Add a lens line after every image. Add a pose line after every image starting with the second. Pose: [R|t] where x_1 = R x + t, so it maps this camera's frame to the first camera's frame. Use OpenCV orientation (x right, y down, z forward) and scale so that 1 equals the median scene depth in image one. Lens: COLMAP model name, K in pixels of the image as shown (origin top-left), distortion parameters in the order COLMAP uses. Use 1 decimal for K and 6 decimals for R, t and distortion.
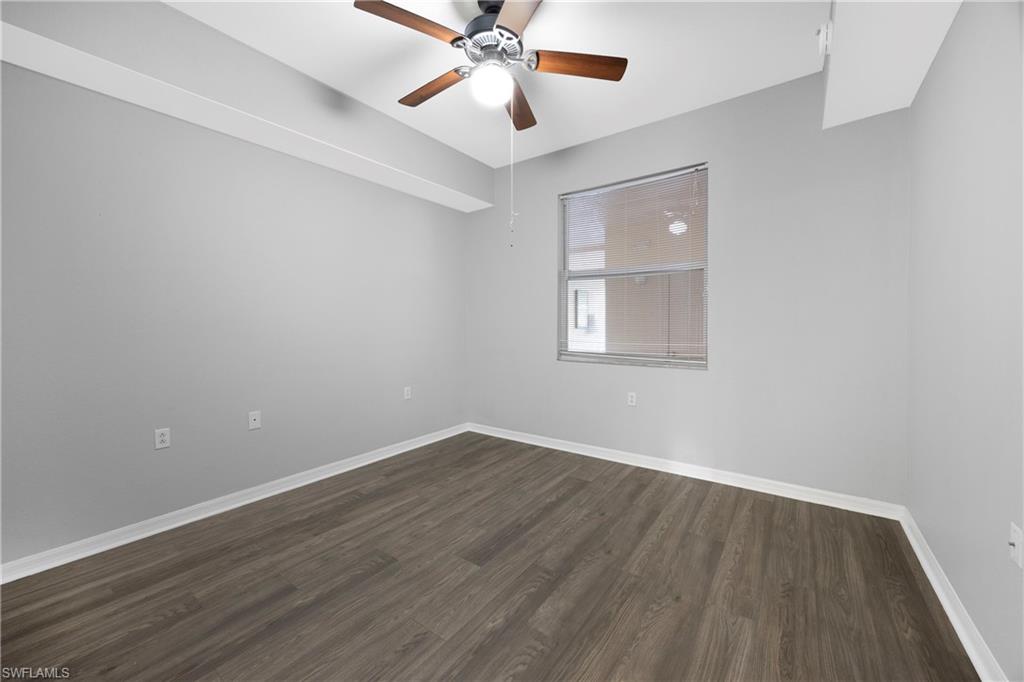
lens RADIAL K [[389.5, 0, 515.1], [0, 389.5, 342.5], [0, 0, 1]] dist [-0.013742, 0.001223]
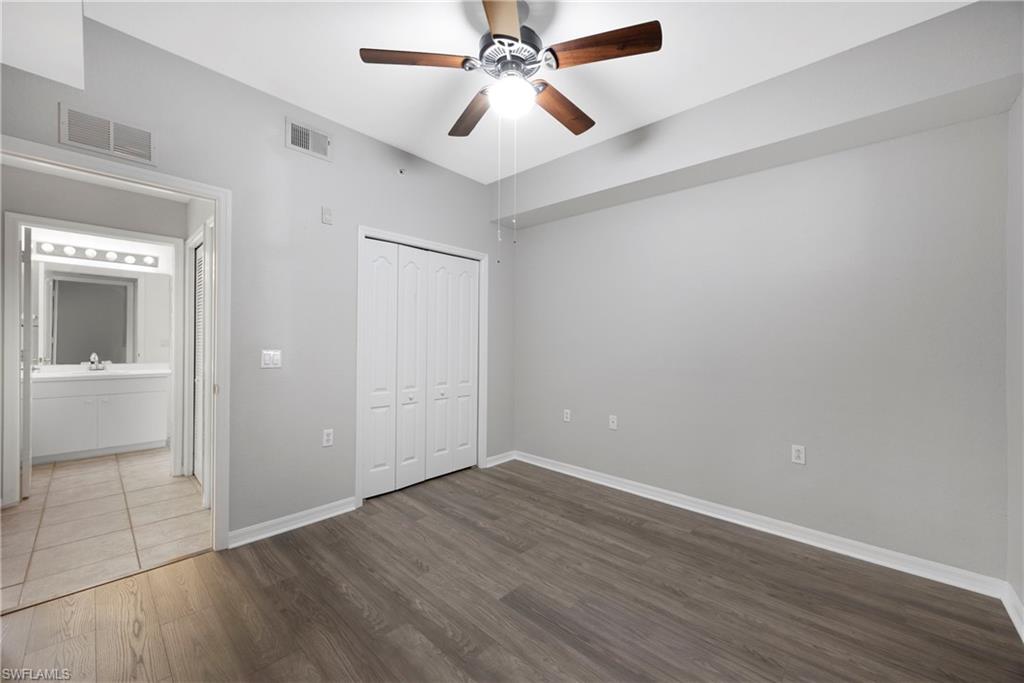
lens RADIAL K [[389.5, 0, 504.4], [0, 389.5, 344.8], [0, 0, 1]] dist [-0.013742, 0.001223]
pose [[-0.126366, 0.010466, -0.991929, 0.732337], [-0.067741, 0.997519, 0.019155, -0.059652], [0.989668, 0.069615, -0.125343, 0.934595]]
